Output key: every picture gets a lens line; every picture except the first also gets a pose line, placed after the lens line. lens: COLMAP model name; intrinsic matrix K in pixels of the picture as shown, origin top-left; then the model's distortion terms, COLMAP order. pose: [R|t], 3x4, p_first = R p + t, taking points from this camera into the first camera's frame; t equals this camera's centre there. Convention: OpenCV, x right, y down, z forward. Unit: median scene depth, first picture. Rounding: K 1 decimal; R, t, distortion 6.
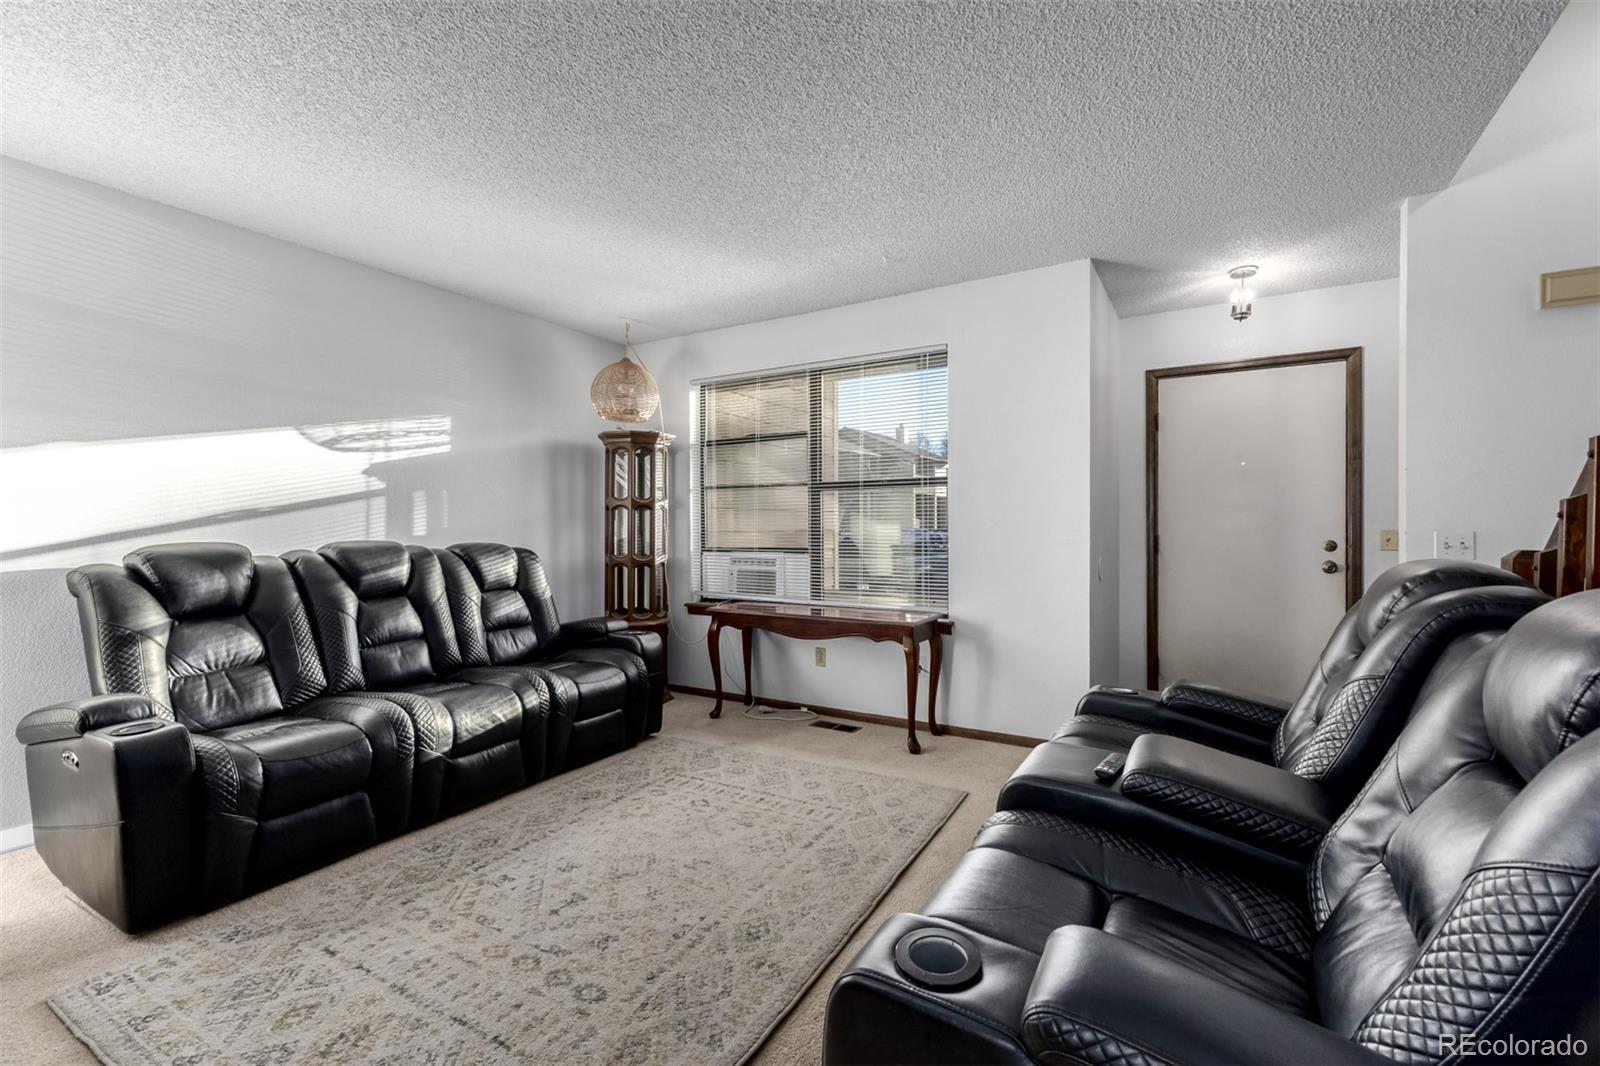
lens RADIAL K [[695.4, 0, 785.8], [0, 695.4, 526.3], [0, 0, 1]] dist [0.009669, -0.002005]
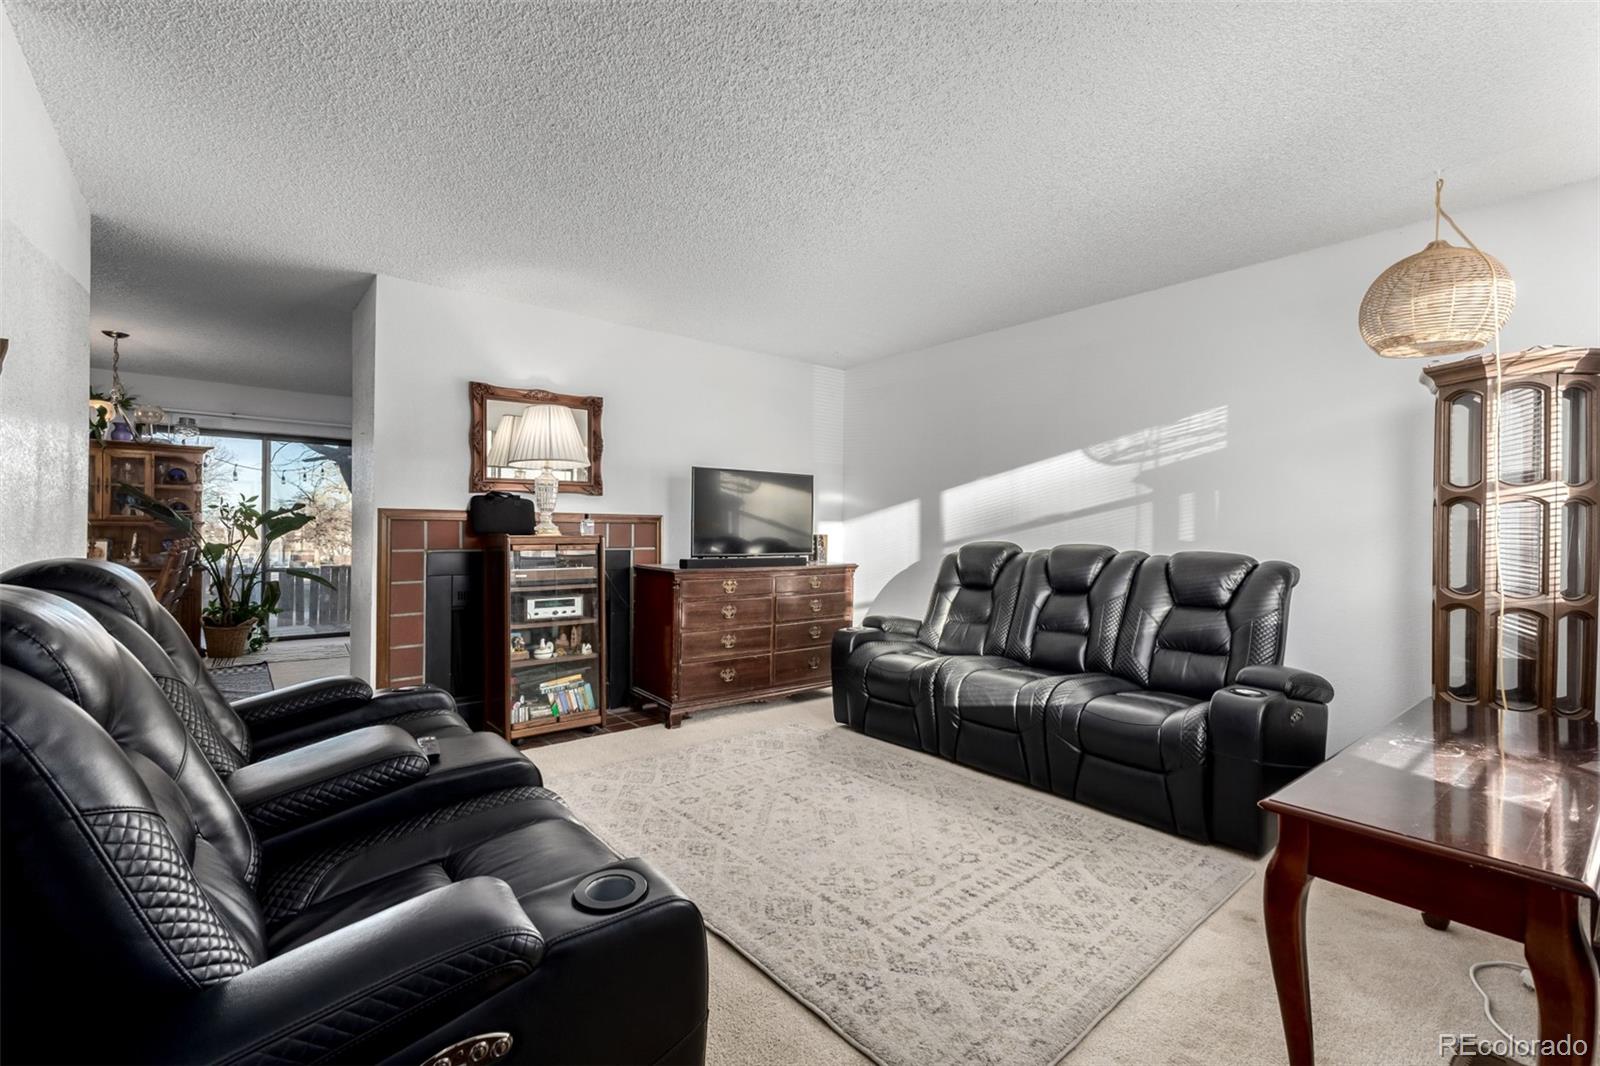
lens RADIAL K [[695.4, 0, 803.0], [0, 695.4, 527.7], [0, 0, 1]] dist [0.009669, -0.002005]
pose [[-0.323214, 0.004278, -0.946316, 0.934434], [-0.001801, 0.999985, 0.005136, -0.013767], [0.946324, 0.003364, -0.323201, 1.348509]]
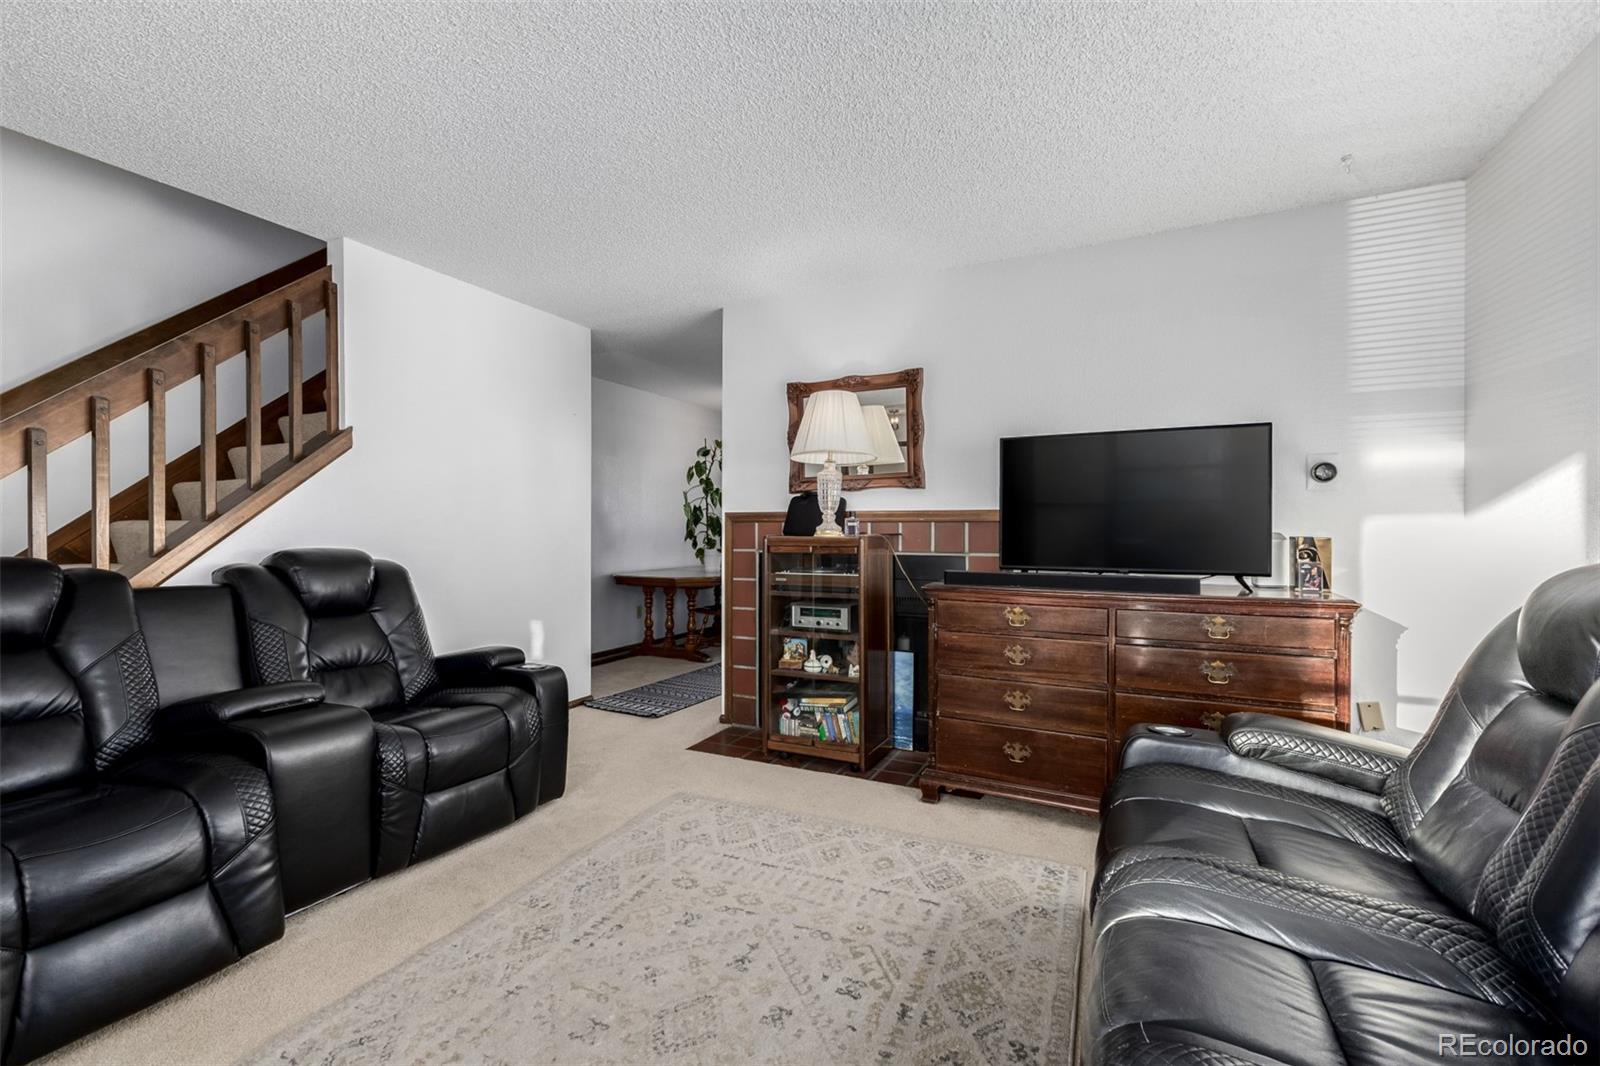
lens RADIAL K [[695.4, 0, 793.8], [0, 695.4, 525.3], [0, 0, 1]] dist [0.009669, -0.002005]
pose [[-0.995330, 0.007321, -0.096254, -0.267990], [0.008189, 0.999929, -0.008631, 0.002782], [0.096184, -0.009379, -0.995319, 1.730558]]
